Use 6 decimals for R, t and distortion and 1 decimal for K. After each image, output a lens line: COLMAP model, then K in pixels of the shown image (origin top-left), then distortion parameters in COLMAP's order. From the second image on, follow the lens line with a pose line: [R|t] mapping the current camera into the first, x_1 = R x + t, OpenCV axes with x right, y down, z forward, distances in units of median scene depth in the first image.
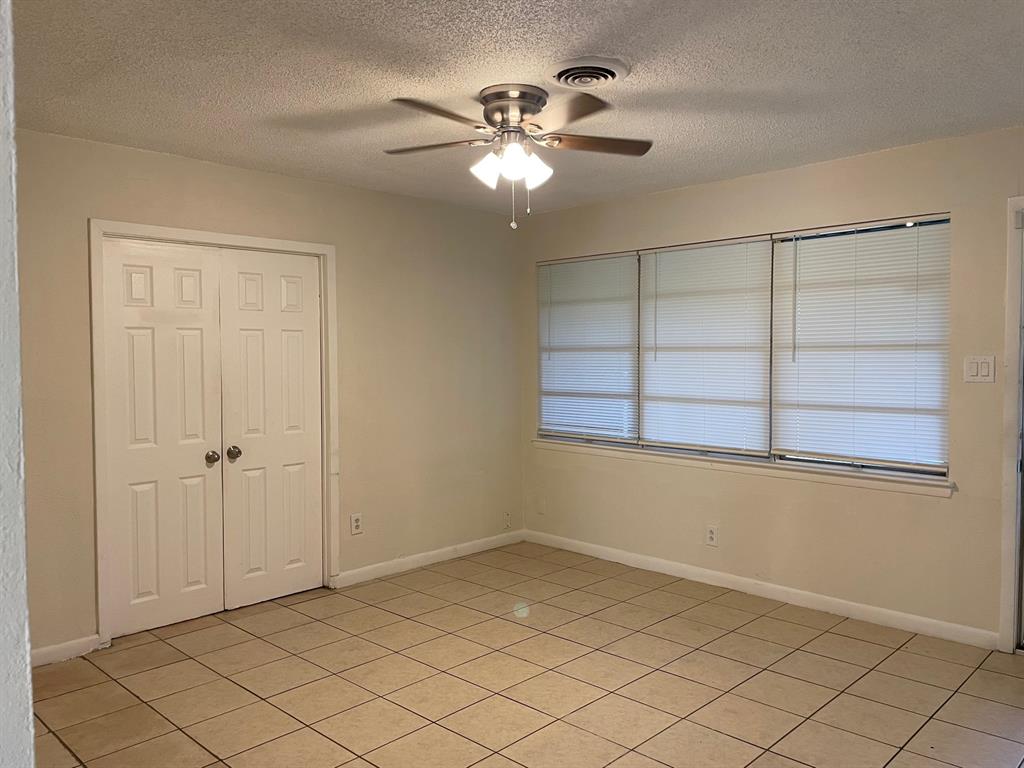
lens RADIAL K [[775.9, 0, 507.4], [0, 775.9, 378.6], [0, 0, 1]] dist [-0.002299, -0.025863]
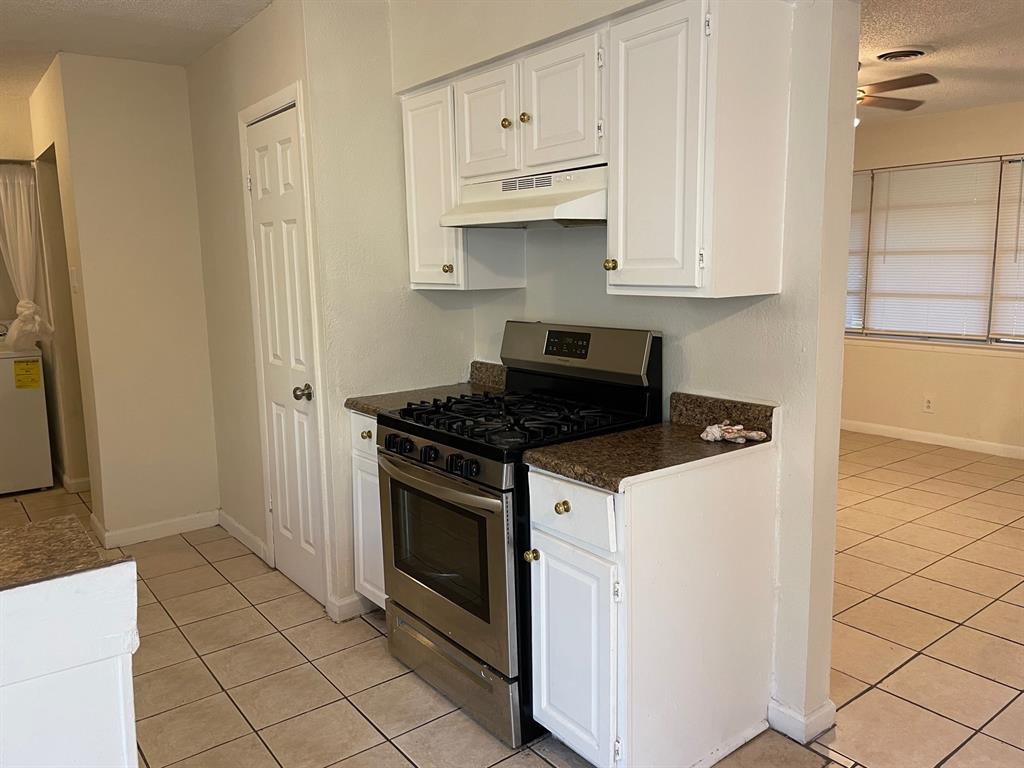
lens RADIAL K [[775.9, 0, 515.4], [0, 775.9, 391.0], [0, 0, 1]] dist [-0.002299, -0.025863]
pose [[0.990077, 0.012386, -0.139981, -0.225579], [0.006194, 0.991294, 0.131521, 0.013684], [0.140391, -0.131083, 0.981380, -0.317500]]
